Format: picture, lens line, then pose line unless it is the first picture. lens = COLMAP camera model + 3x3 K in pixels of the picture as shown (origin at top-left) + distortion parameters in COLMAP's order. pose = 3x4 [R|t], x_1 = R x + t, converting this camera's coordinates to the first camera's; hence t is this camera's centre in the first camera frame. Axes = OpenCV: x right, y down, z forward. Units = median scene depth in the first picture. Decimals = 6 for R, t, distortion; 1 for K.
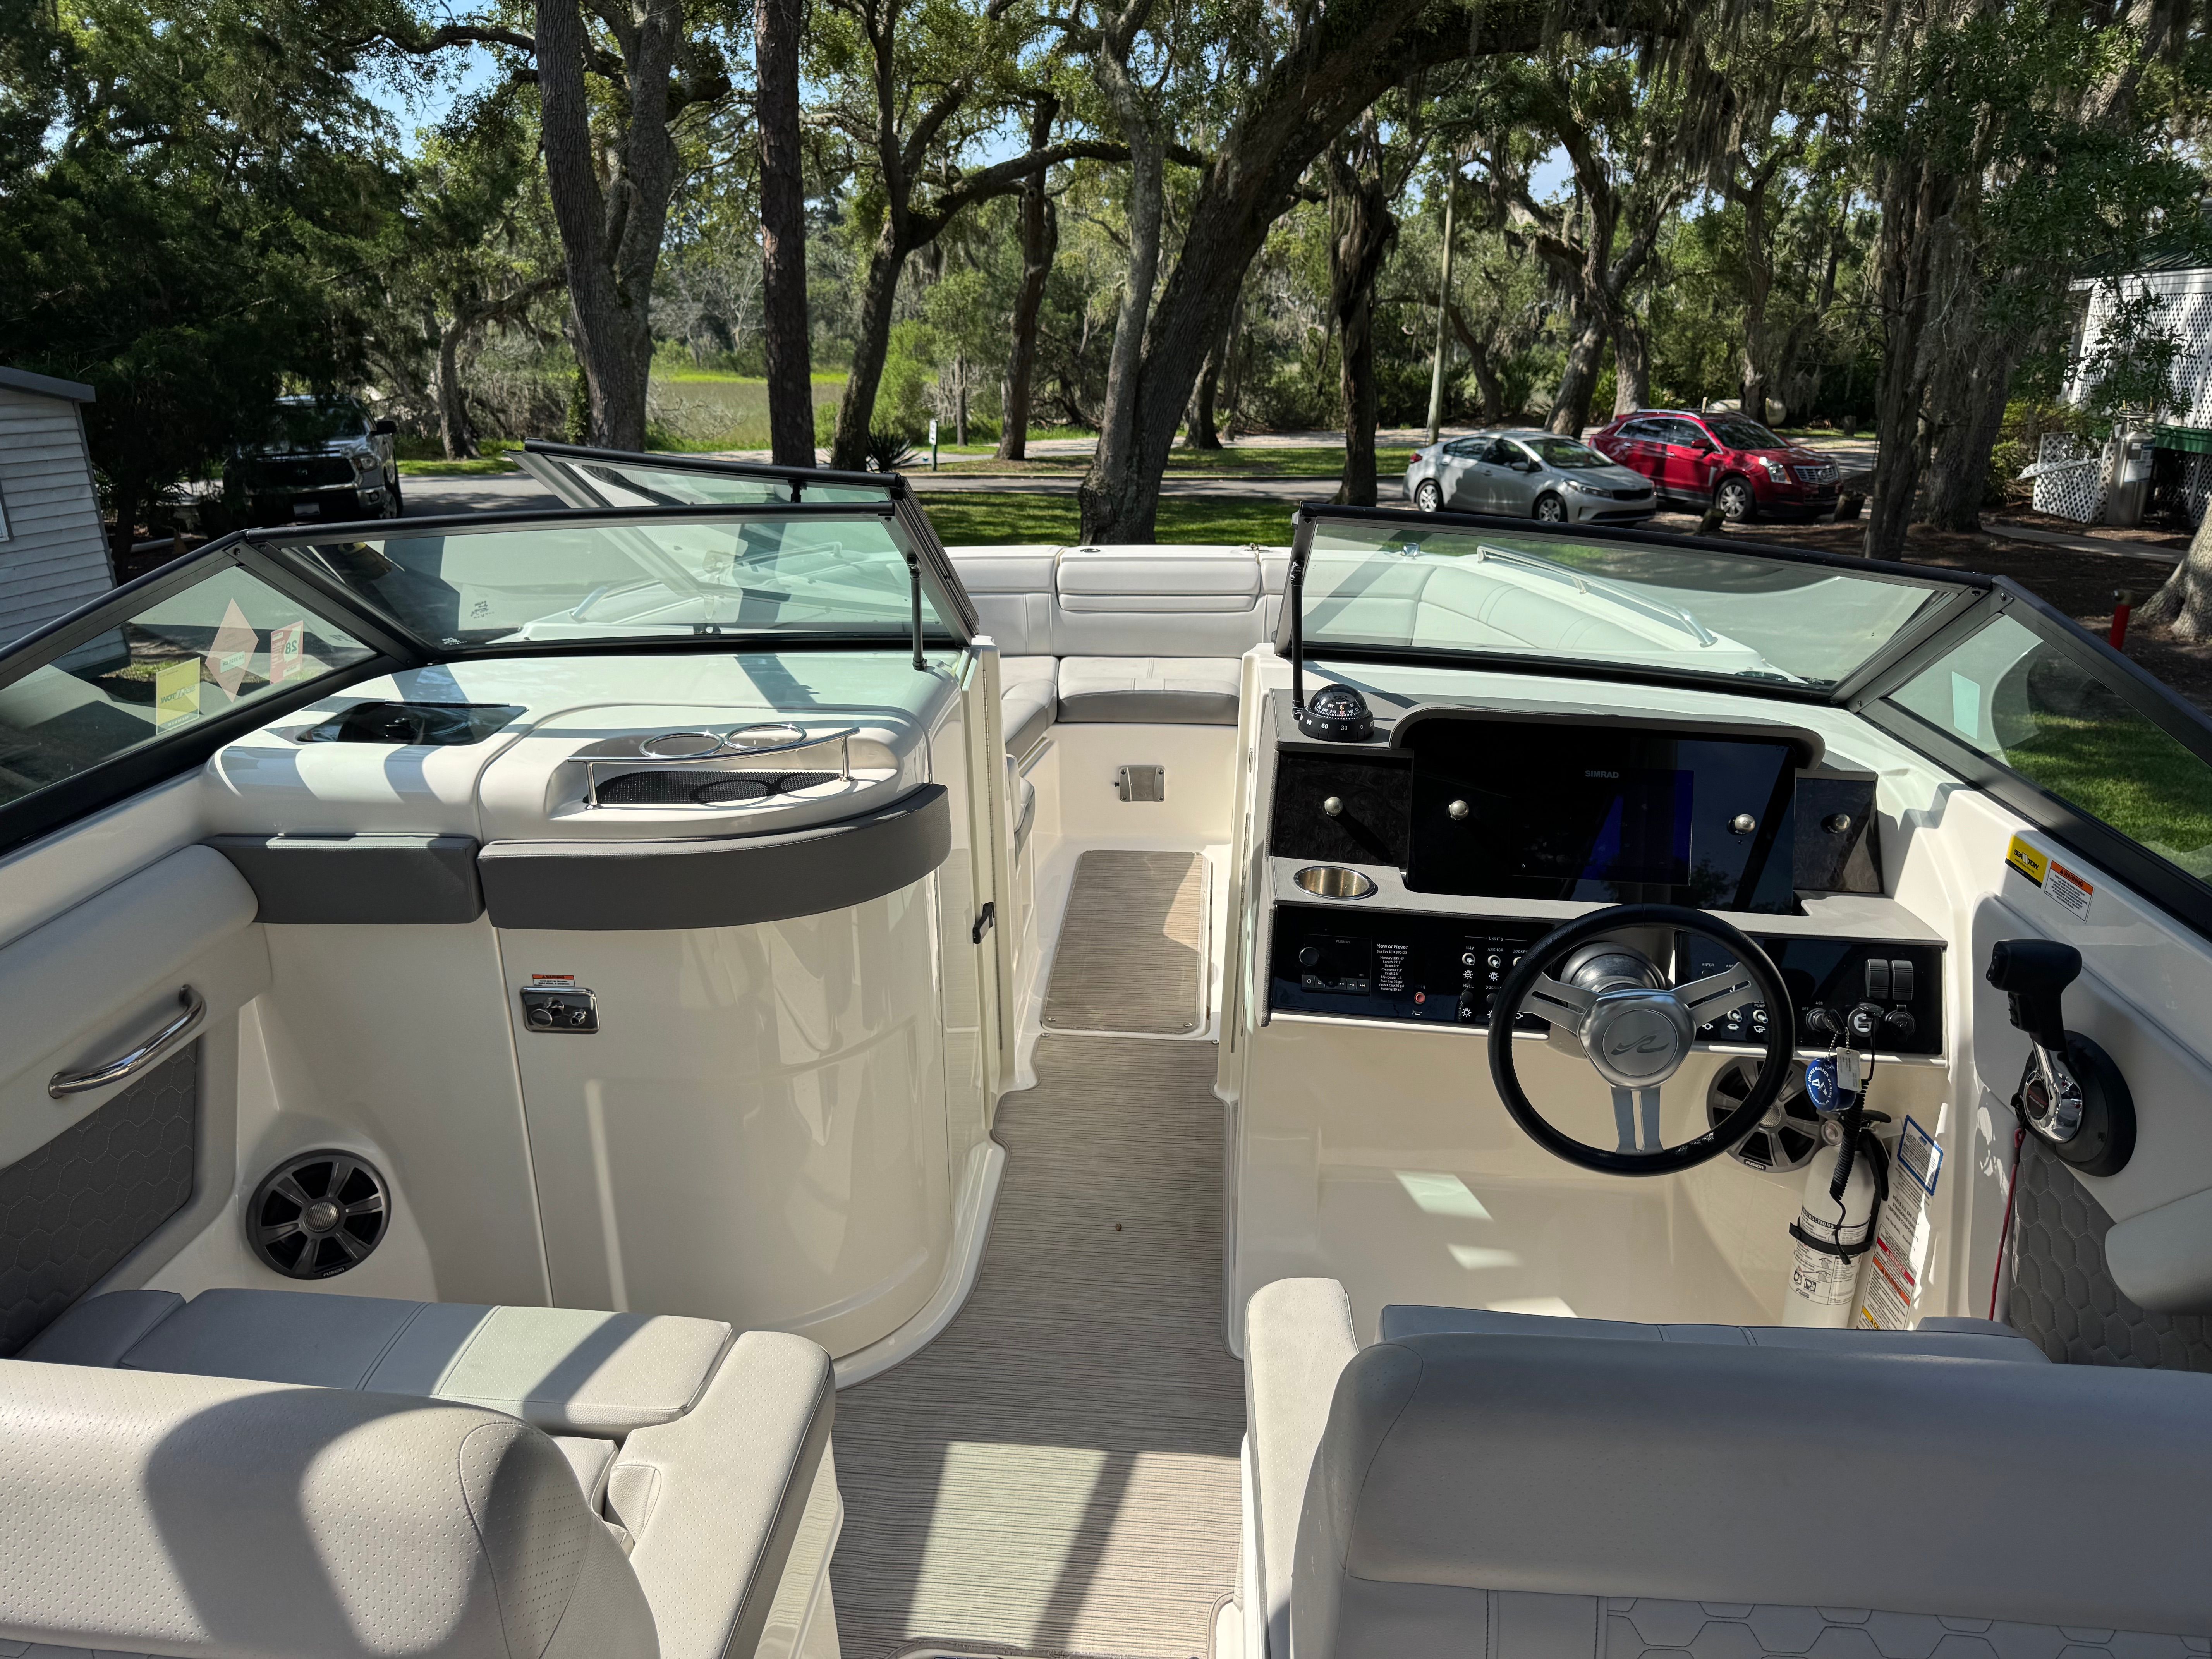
lens RADIAL K [[1534.2, 0, 1105.8], [0, 1534.2, 856.1], [0, 0, 1]] dist [0.007726, -0.026502]
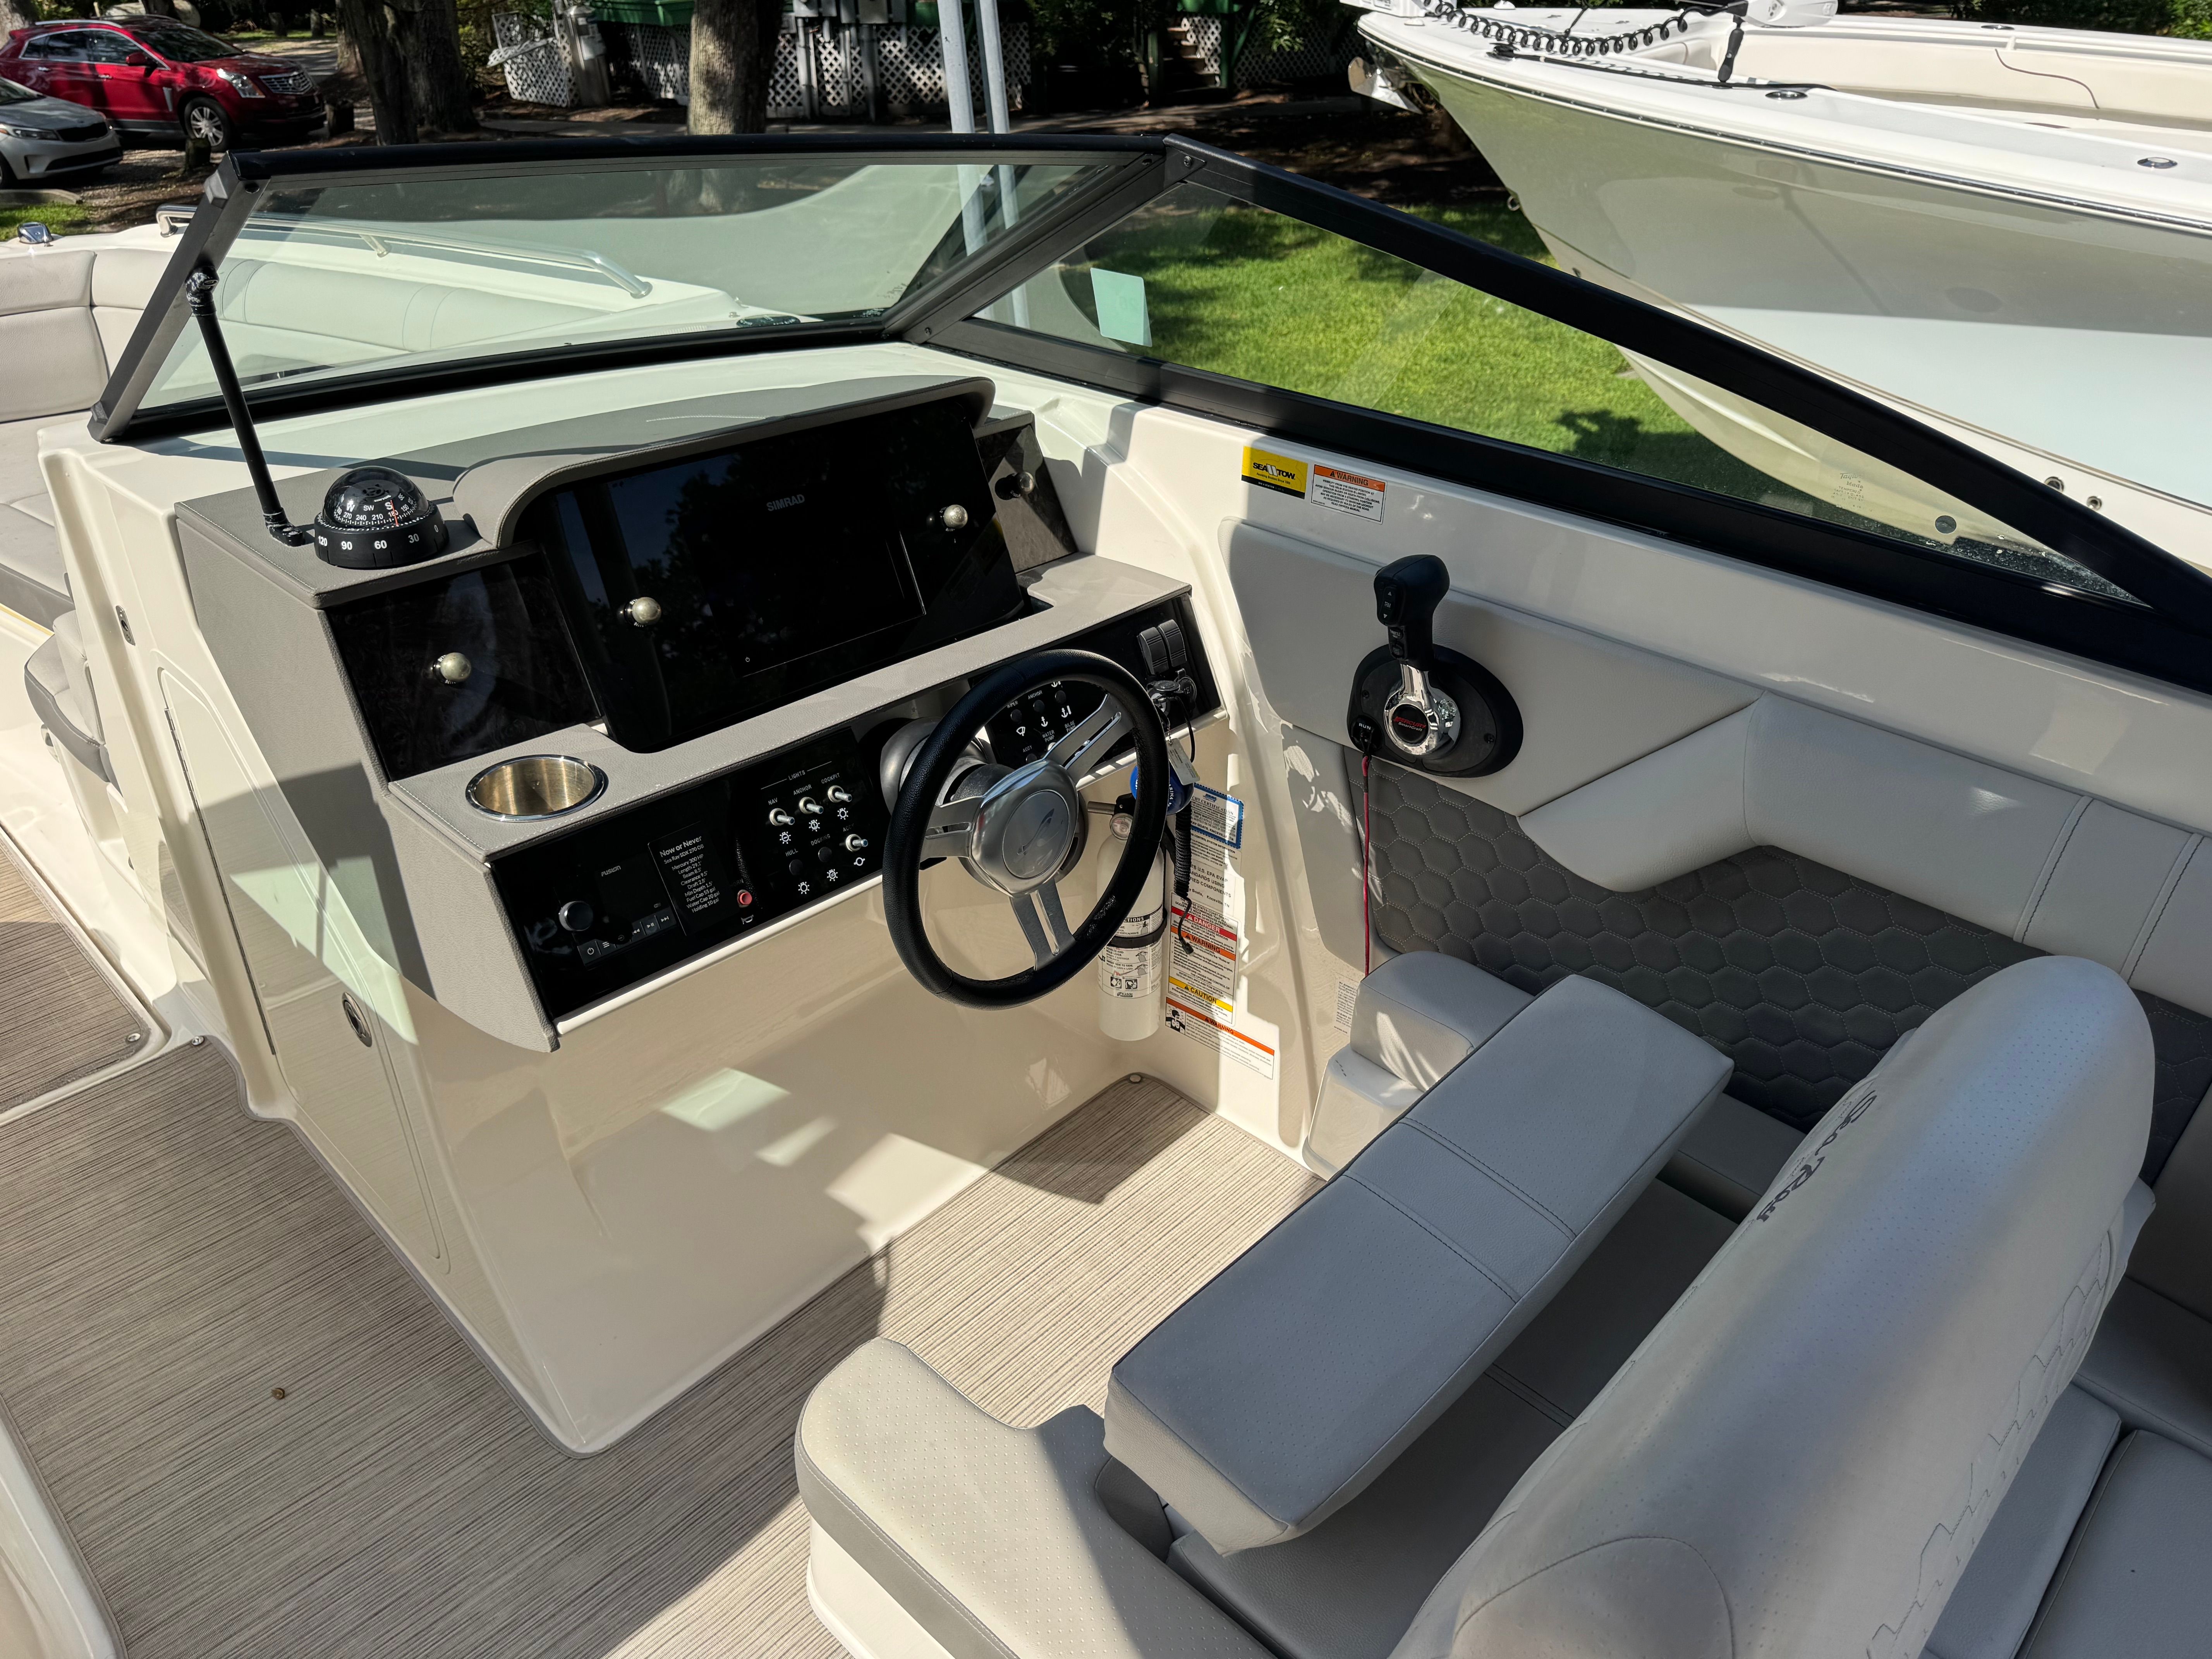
lens RADIAL K [[1512.5, 0, 995.2], [0, 1512.5, 836.6], [0, 0, 1]] dist [-0.001998, -0.002654]
pose [[0.639883, -0.418149, 0.644749, -0.031873], [0.270776, 0.907876, 0.320066, -0.025973], [-0.719187, -0.030222, 0.694159, 0.100217]]
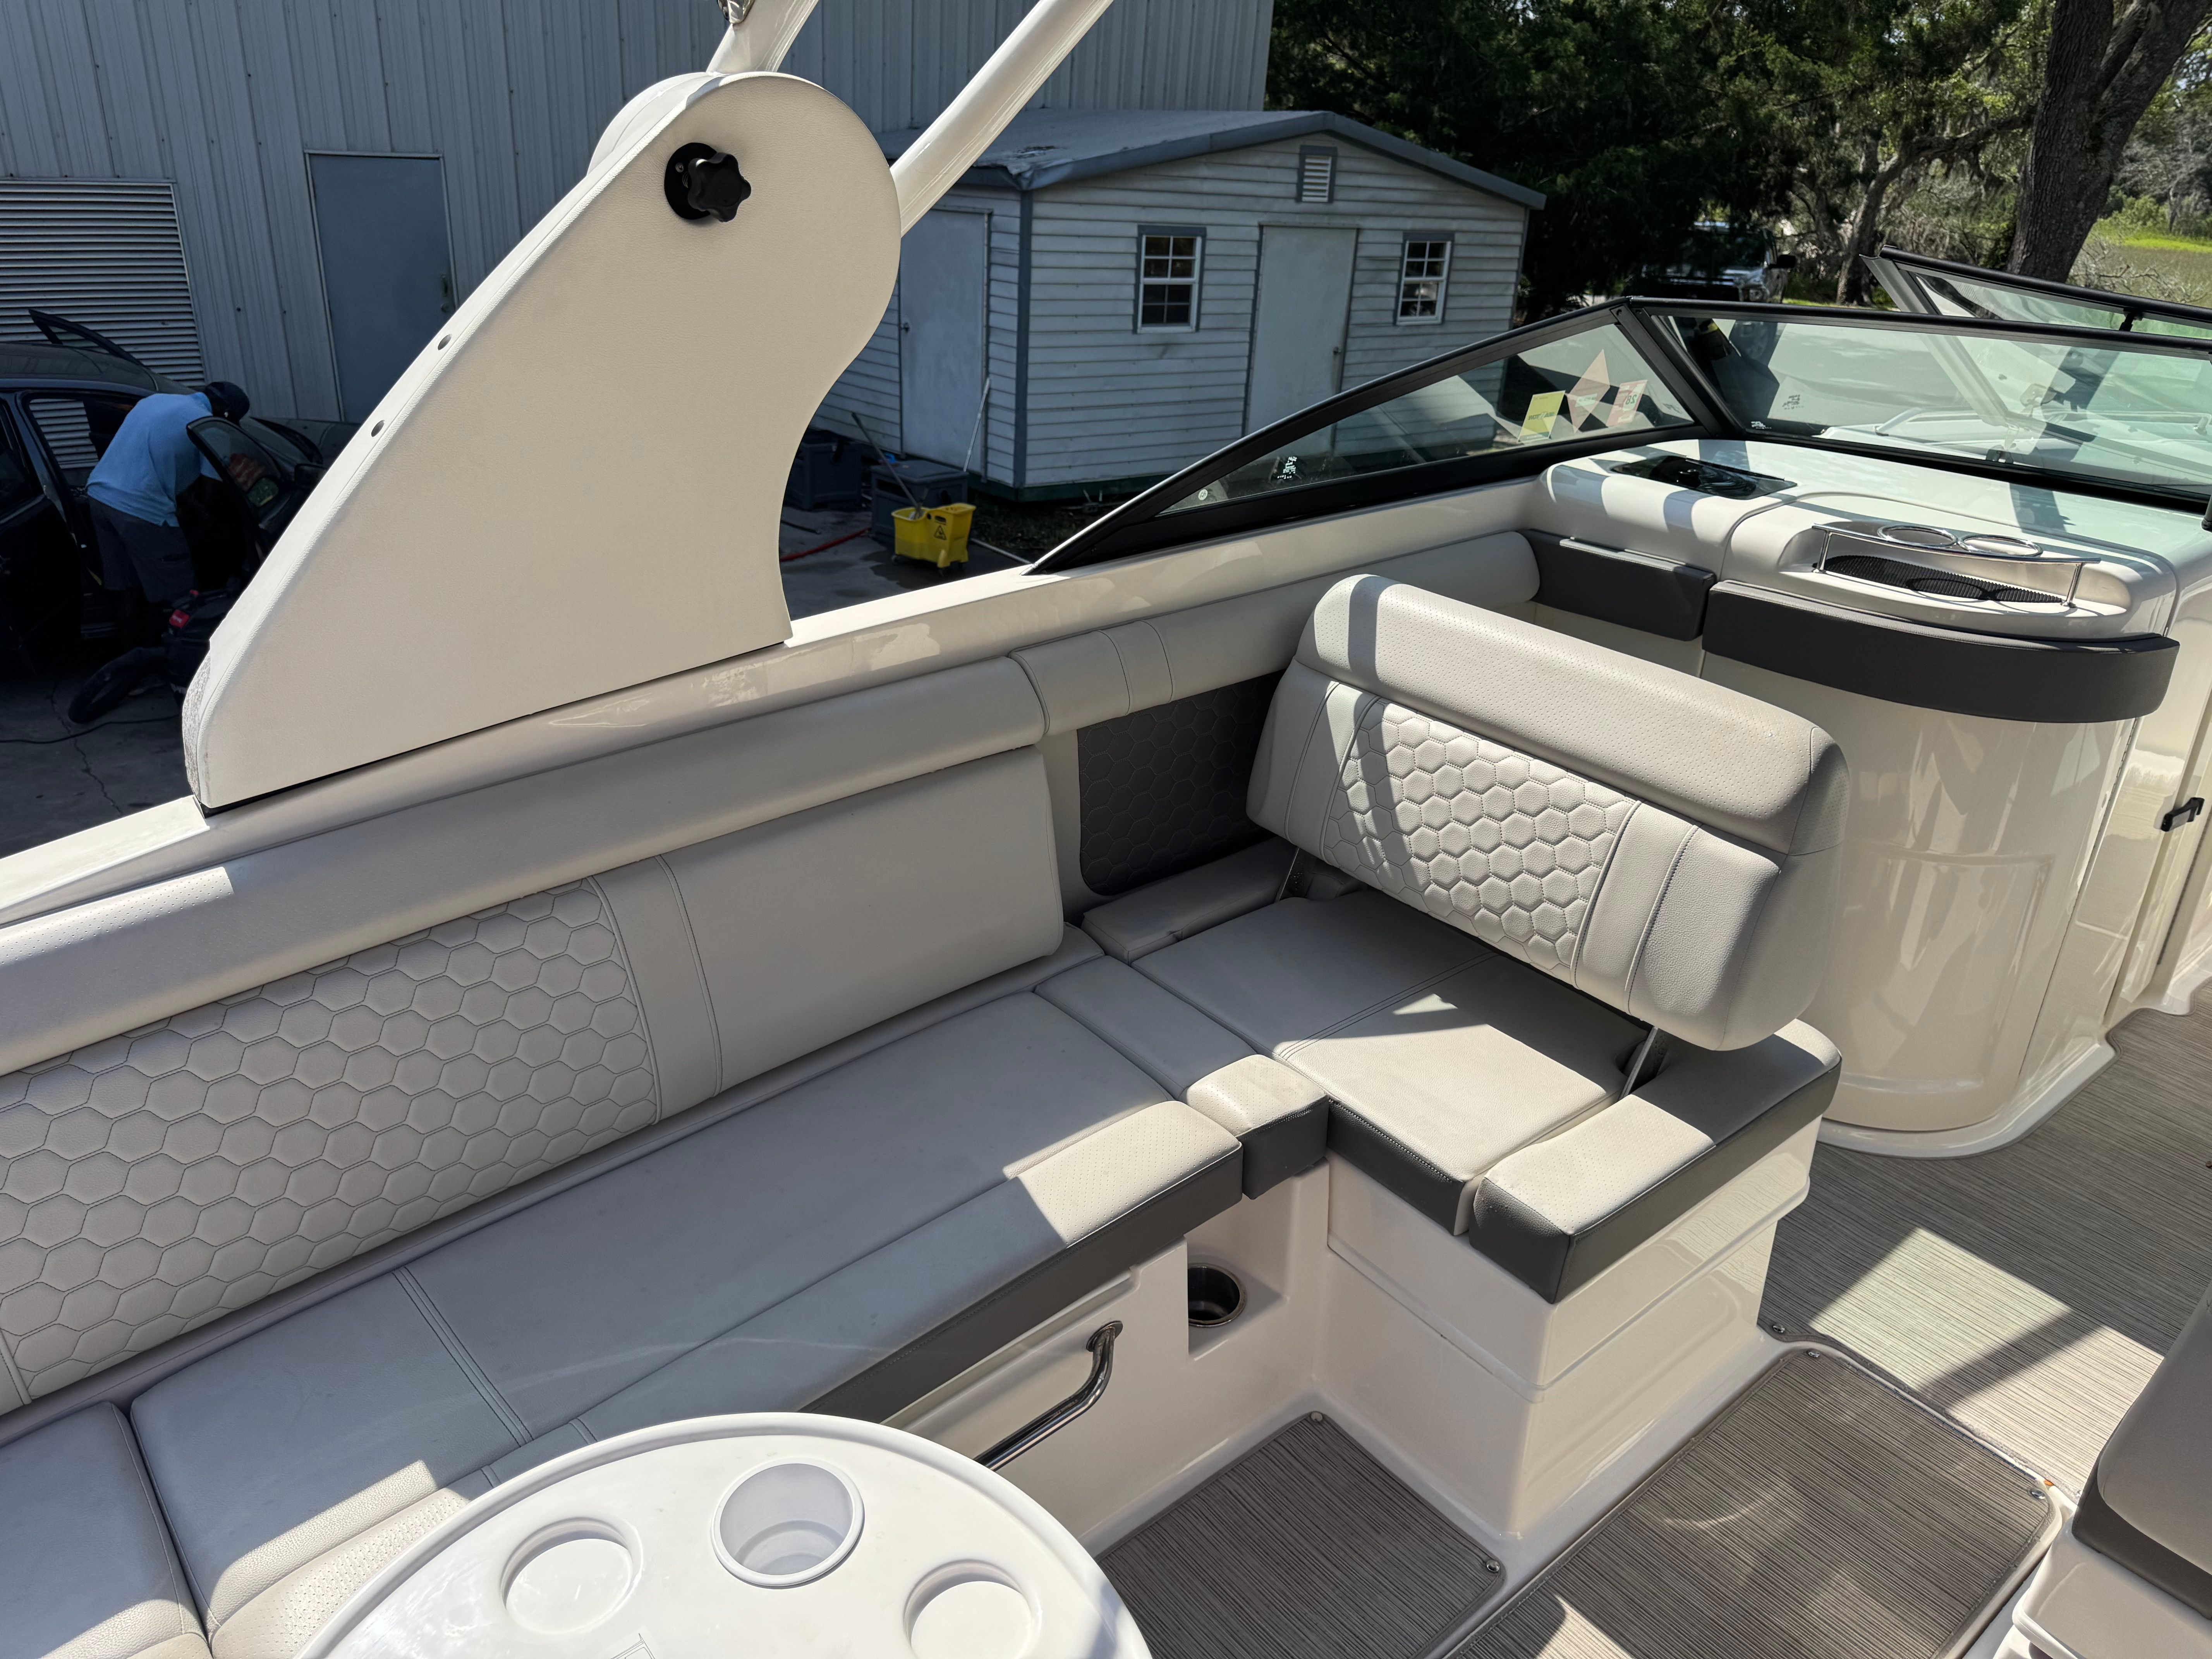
lens RADIAL K [[1564.2, 0, 1118.1], [0, 1564.2, 852.9], [0, 0, 1]] dist [0.022540, -0.027068]
pose [[0.688413, 0.337002, -0.642275, 0.029719], [-0.284182, 0.940030, 0.188639, 0.020871], [0.667329, 0.052662, 0.742899, -0.048820]]
